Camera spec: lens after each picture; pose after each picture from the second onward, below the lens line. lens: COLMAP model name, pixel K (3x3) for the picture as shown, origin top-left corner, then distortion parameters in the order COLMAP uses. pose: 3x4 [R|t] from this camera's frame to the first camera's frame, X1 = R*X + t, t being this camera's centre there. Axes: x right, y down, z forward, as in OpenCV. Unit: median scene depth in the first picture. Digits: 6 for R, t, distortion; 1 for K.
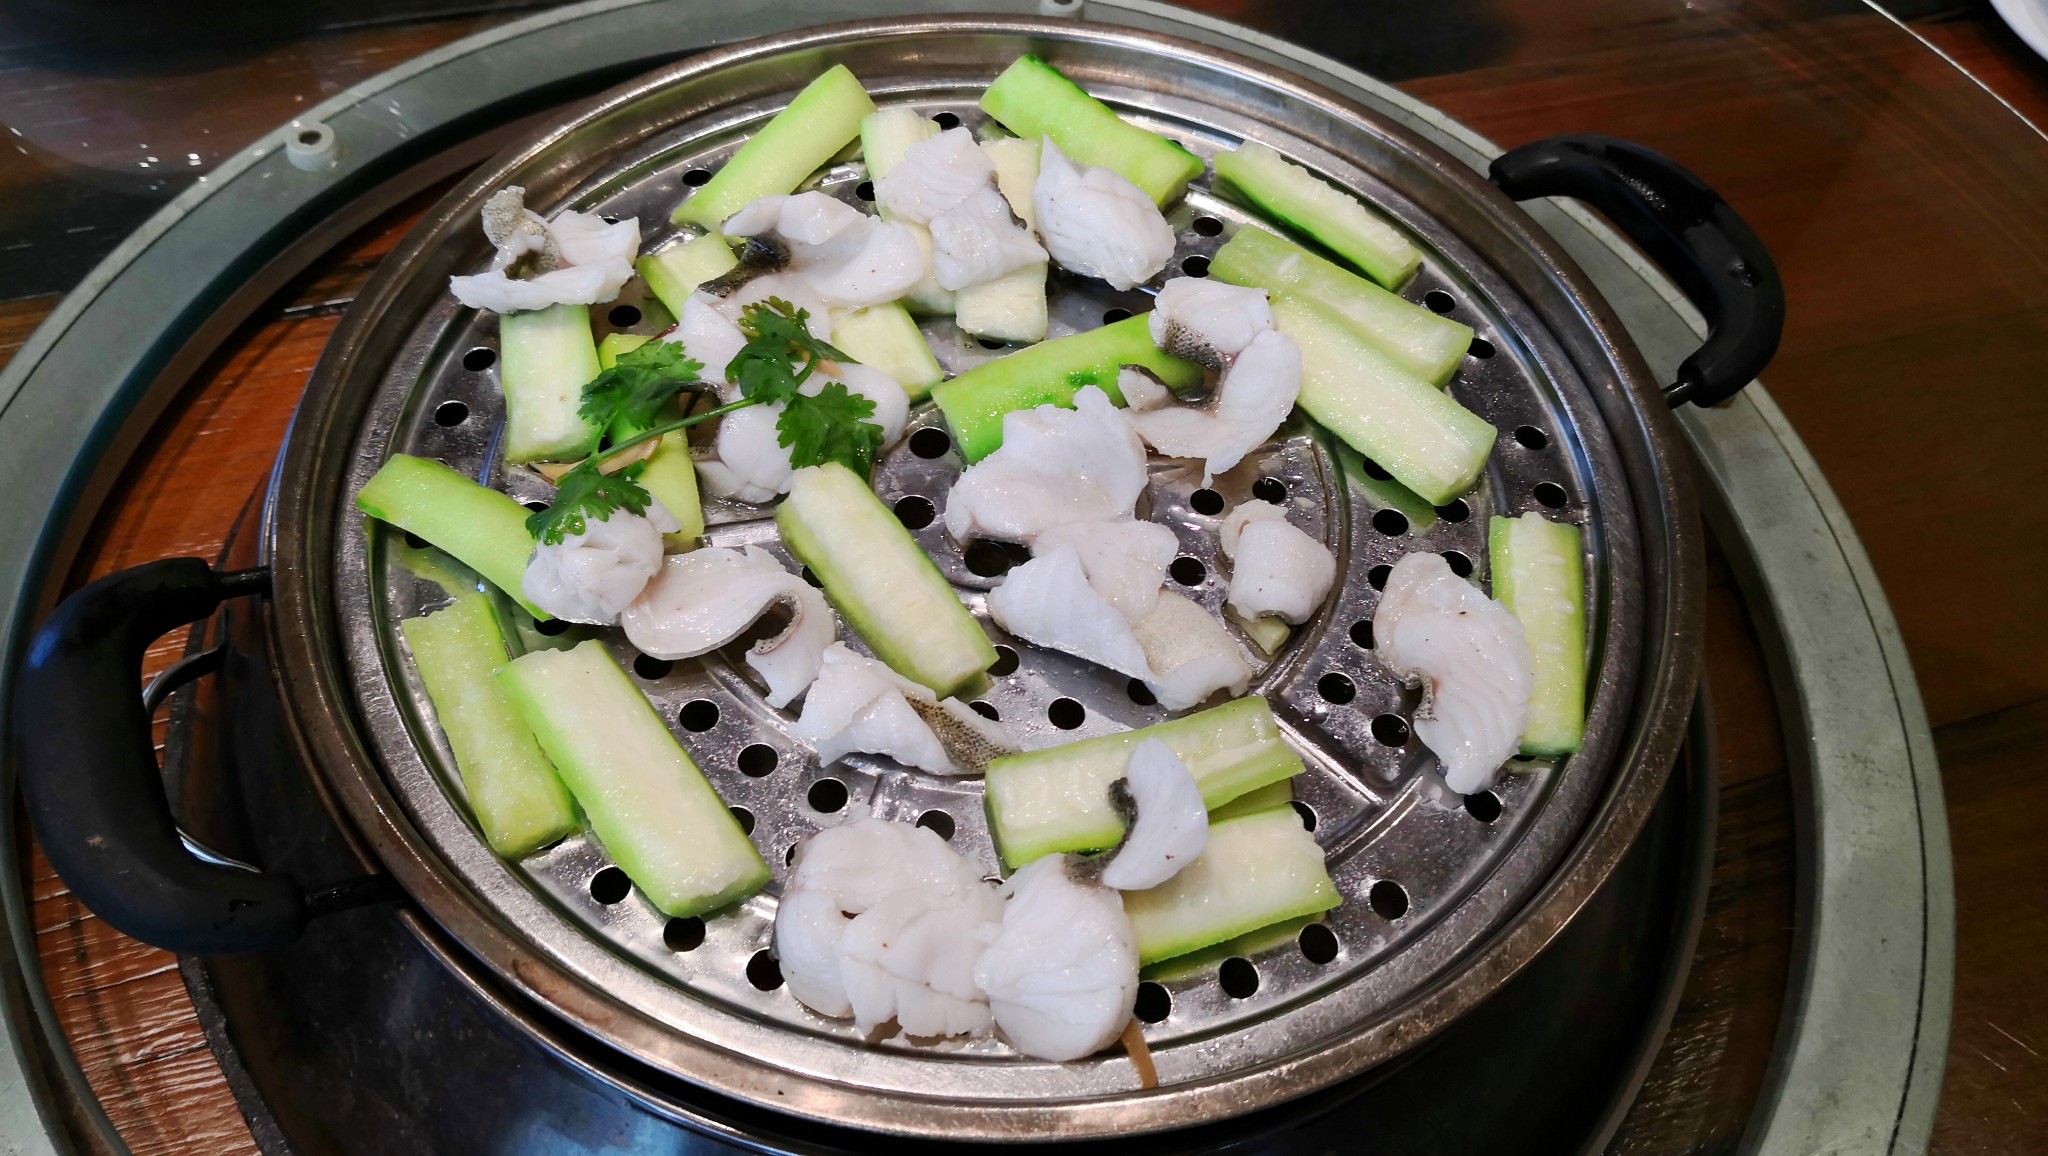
lens RADIAL K [[1685.6, 0, 1021.9], [0, 1685.6, 589.6], [0, 0, 1]] dist [-0.033877, 0.016494]
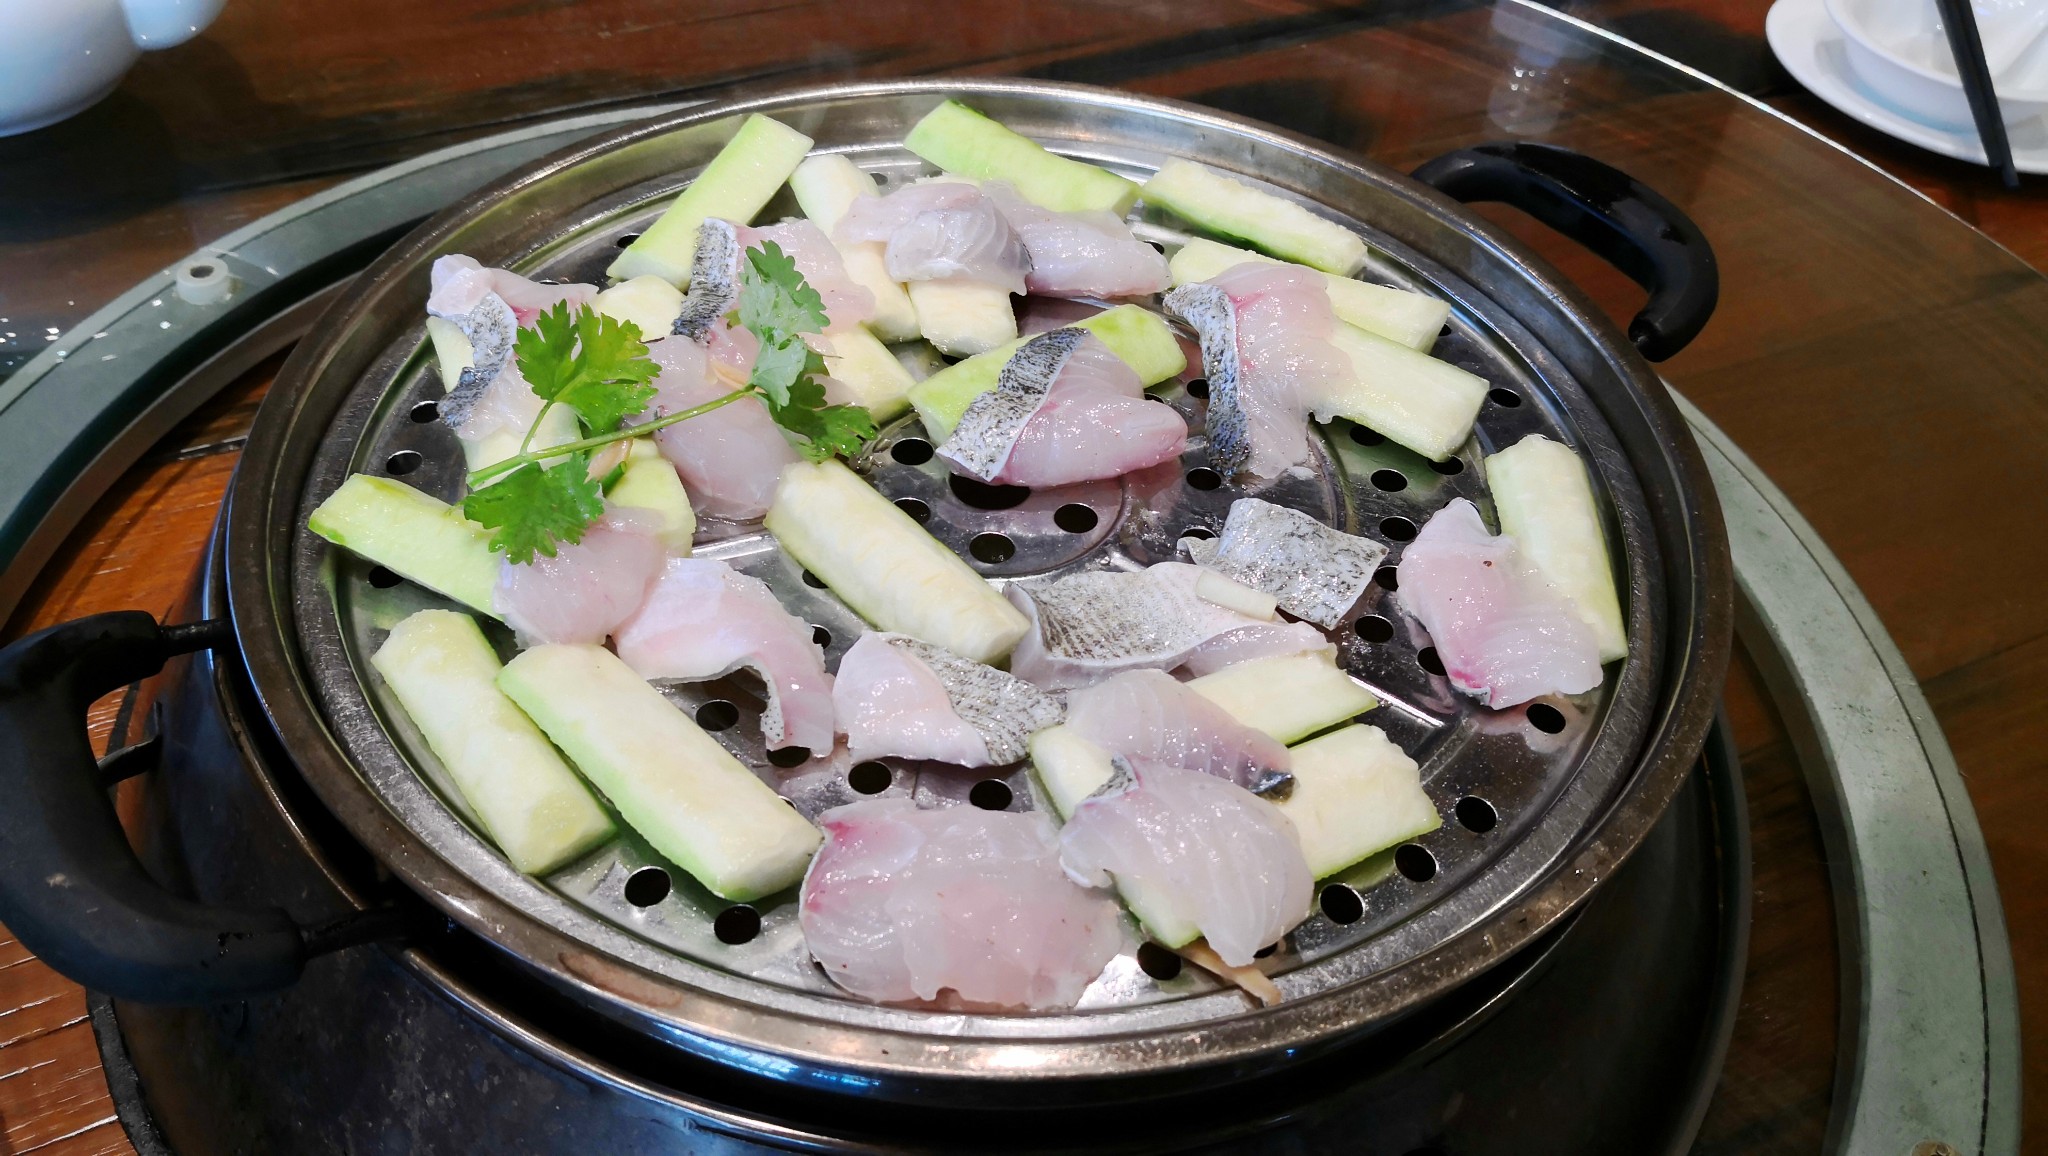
lens RADIAL K [[1685.6, 0, 1030.2], [0, 1685.6, 573.4], [0, 0, 1]] dist [-0.033877, 0.016494]
pose [[0.989563, -0.099126, 0.104592, -0.094879], [0.114838, 0.980926, -0.156833, 0.139469], [-0.087051, 0.167207, 0.982071, 0.056646]]
